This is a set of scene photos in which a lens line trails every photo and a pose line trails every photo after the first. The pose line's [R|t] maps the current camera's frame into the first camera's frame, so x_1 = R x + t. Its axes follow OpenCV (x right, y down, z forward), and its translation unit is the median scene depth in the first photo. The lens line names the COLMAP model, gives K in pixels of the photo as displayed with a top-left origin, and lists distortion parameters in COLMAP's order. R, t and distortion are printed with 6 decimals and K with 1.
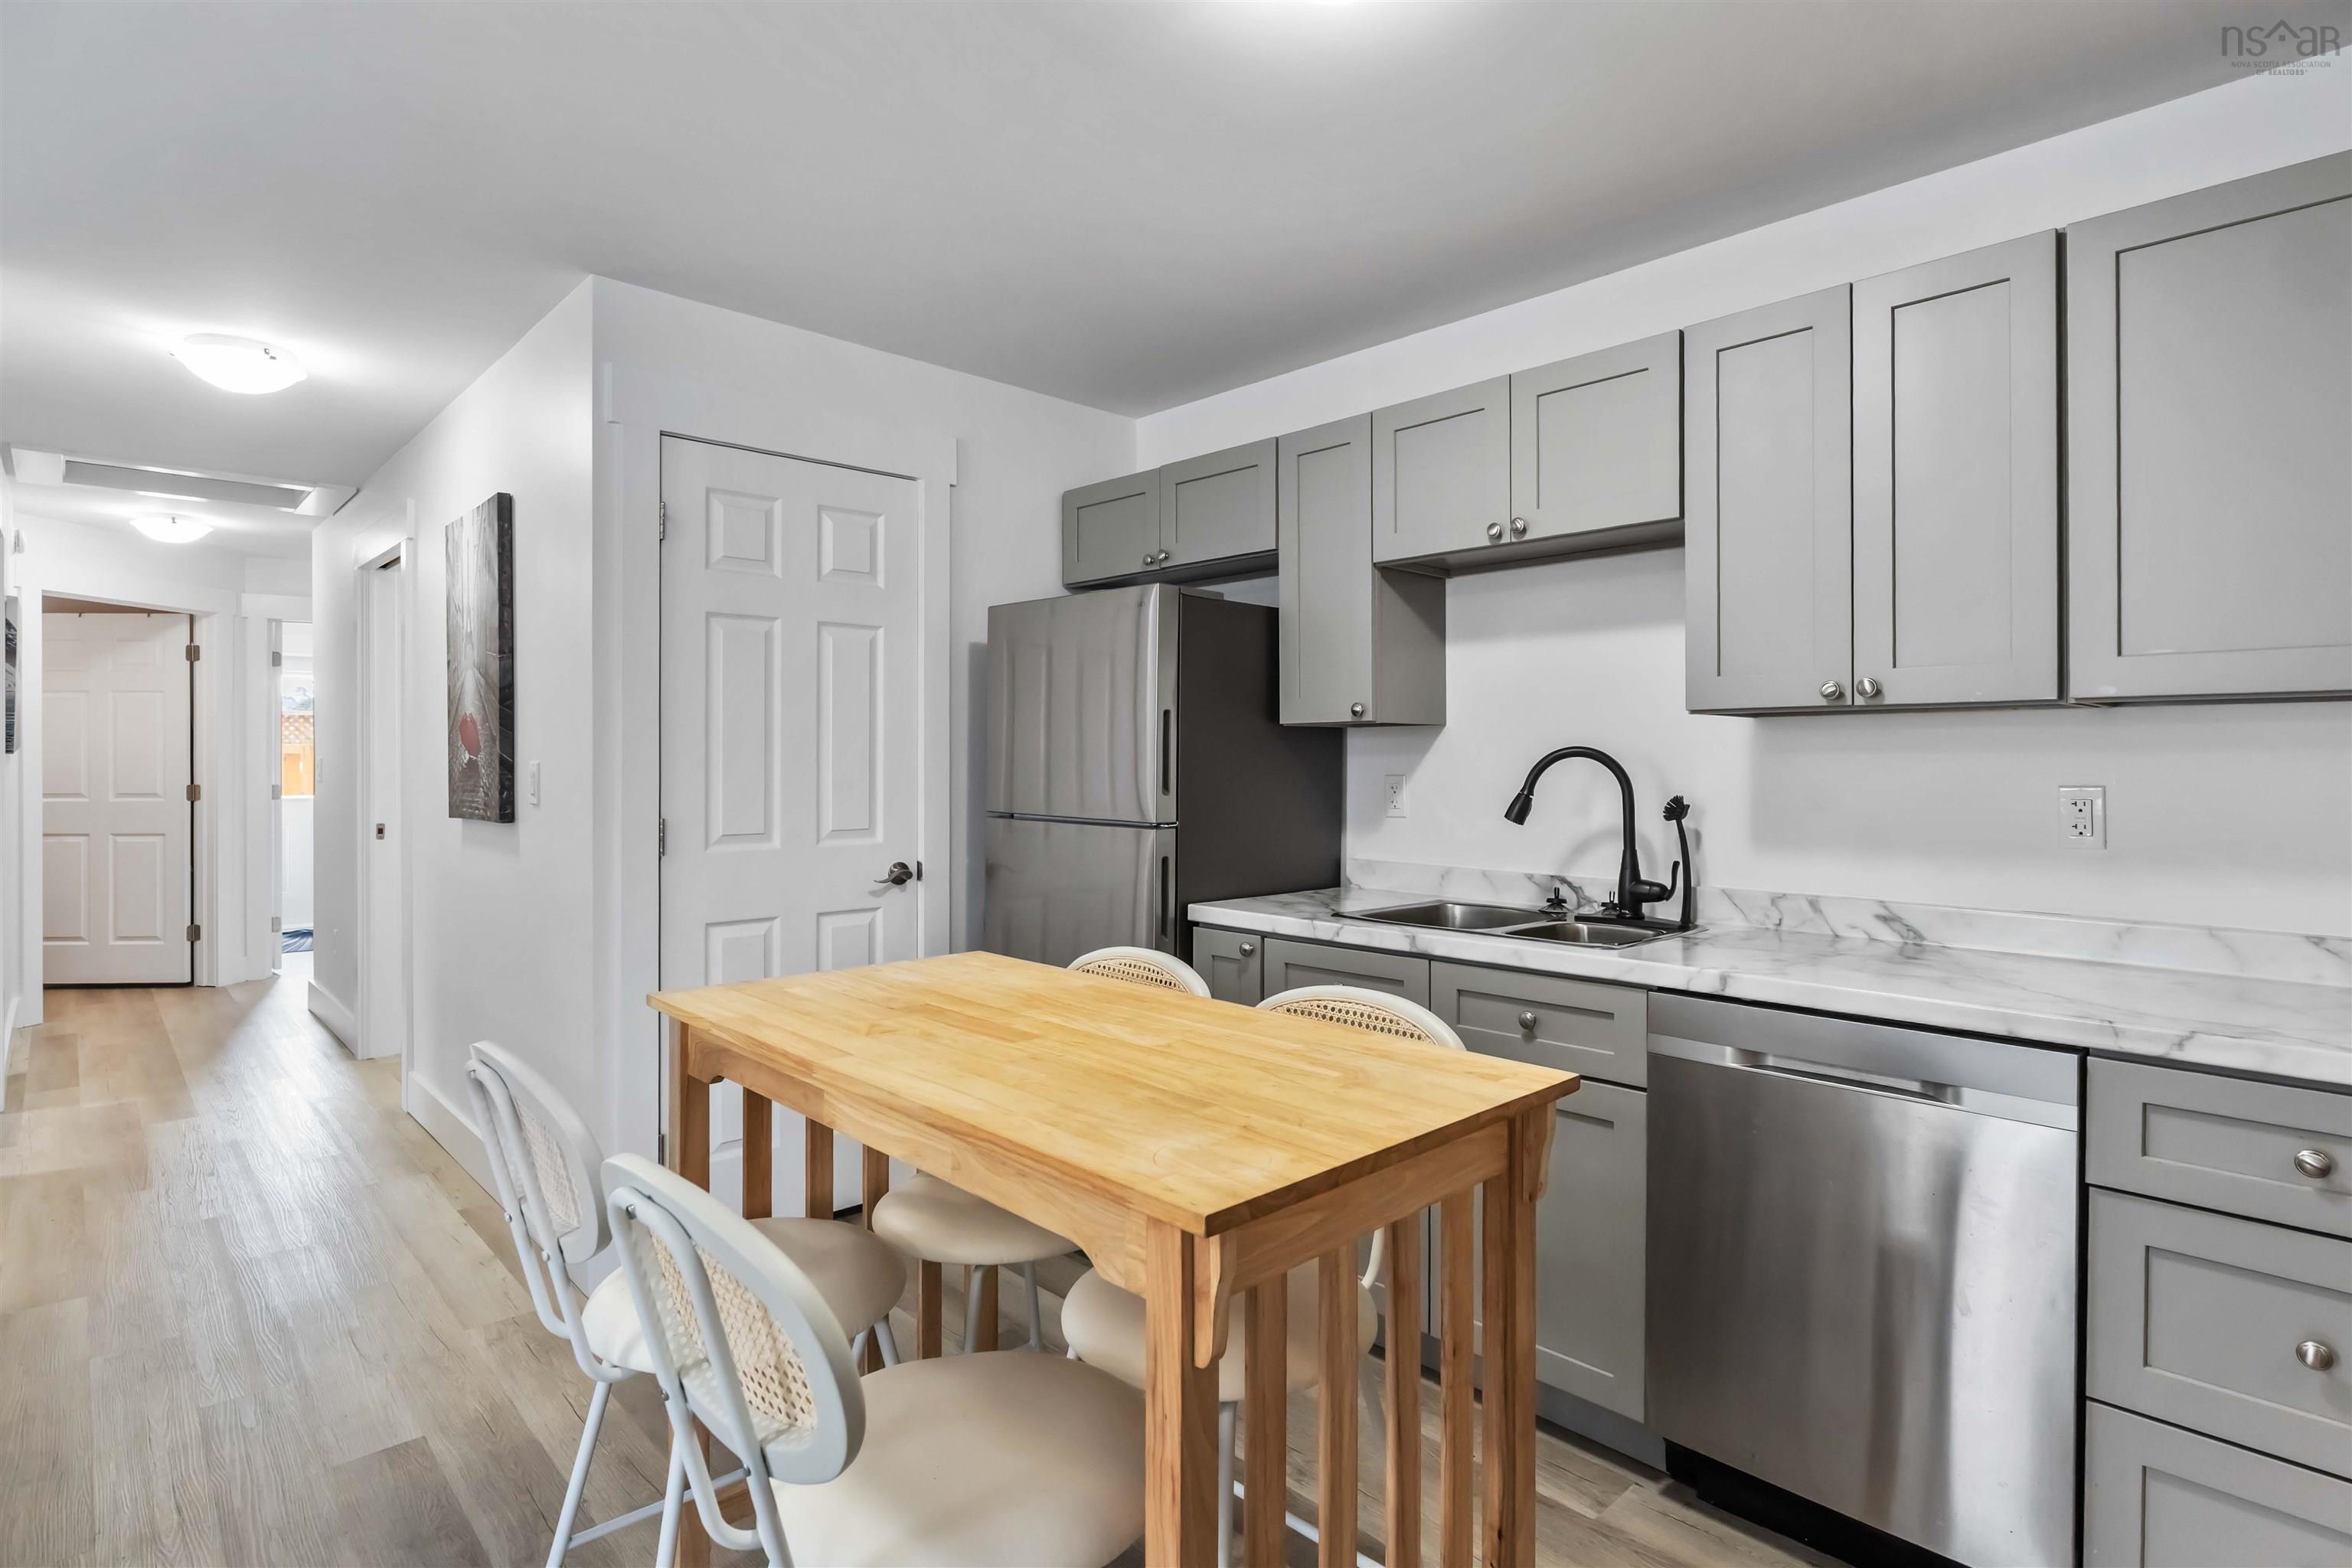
lens RADIAL K [[1176.0, 0, 1180.8], [0, 1176.0, 763.2], [0, 0, 1]] dist [0.004874, -0.001110]
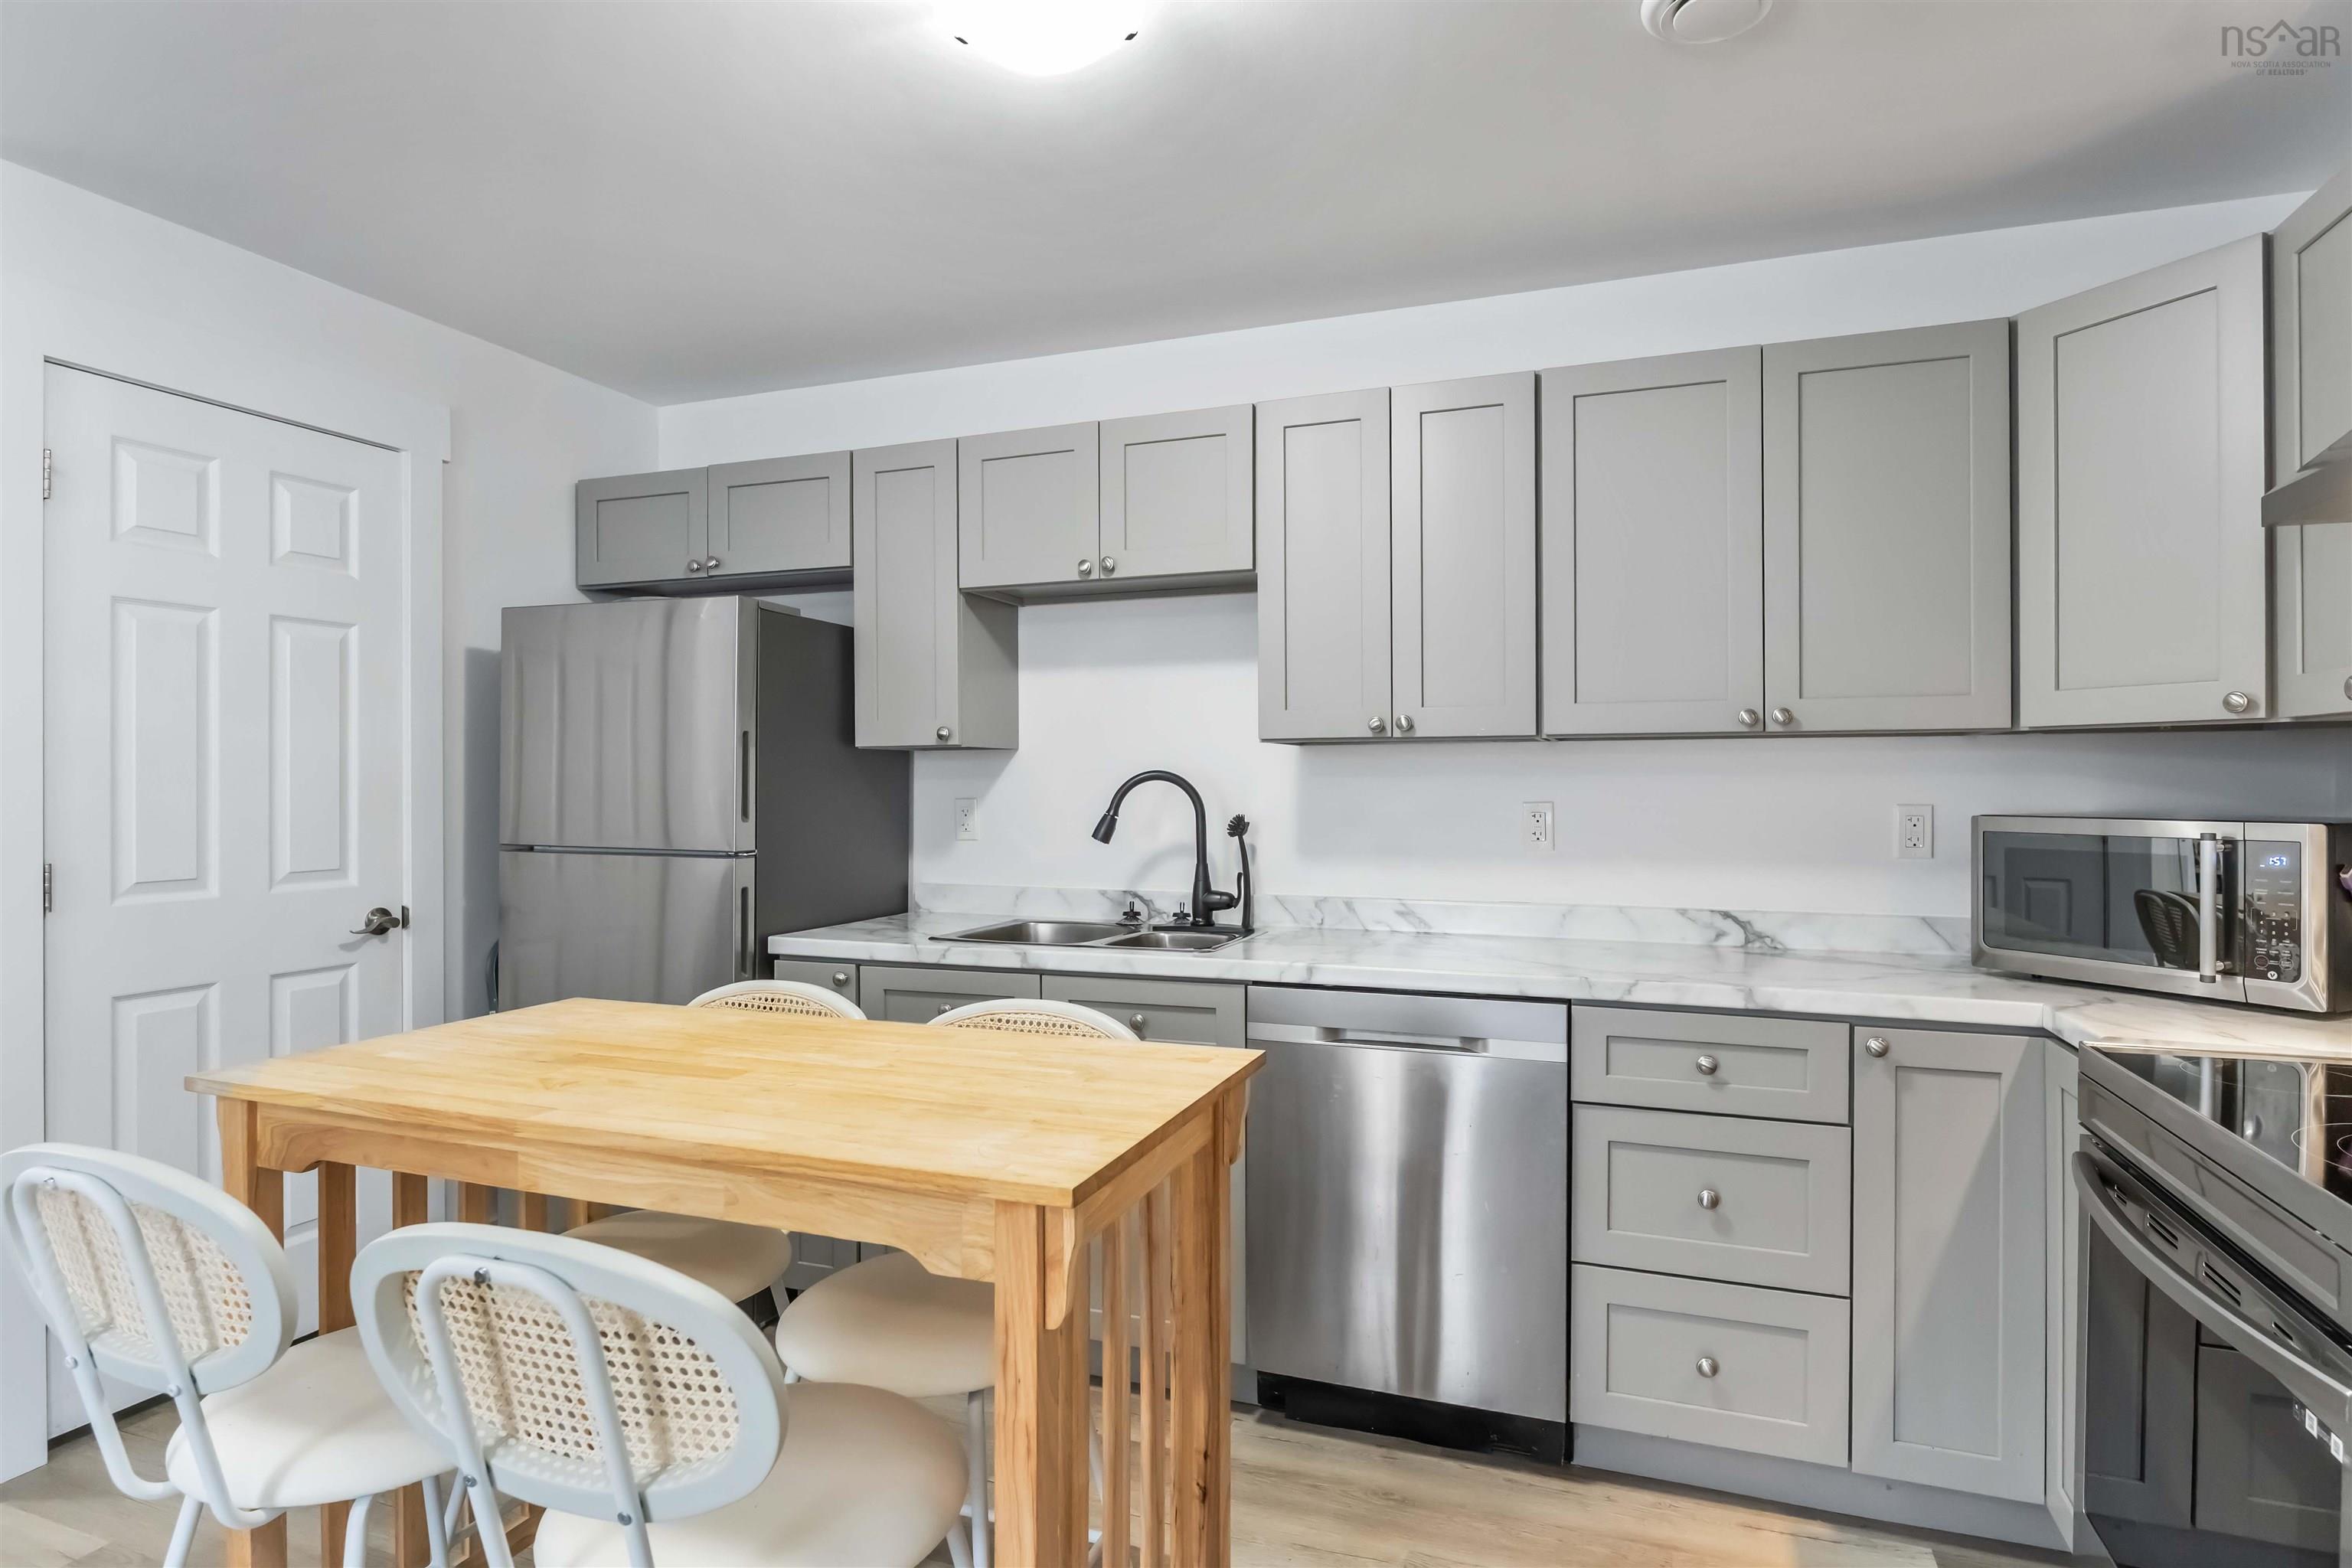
lens RADIAL K [[1224.6, 0, 1174.0], [0, 1224.6, 791.0], [0, 0, 1]] dist [0.000673, 0.002601]
pose [[0.906554, -0.006119, 0.422045, -0.143777], [0.004421, 0.999978, 0.005000, -0.001023], [-0.422066, -0.002666, 0.906561, -0.039288]]
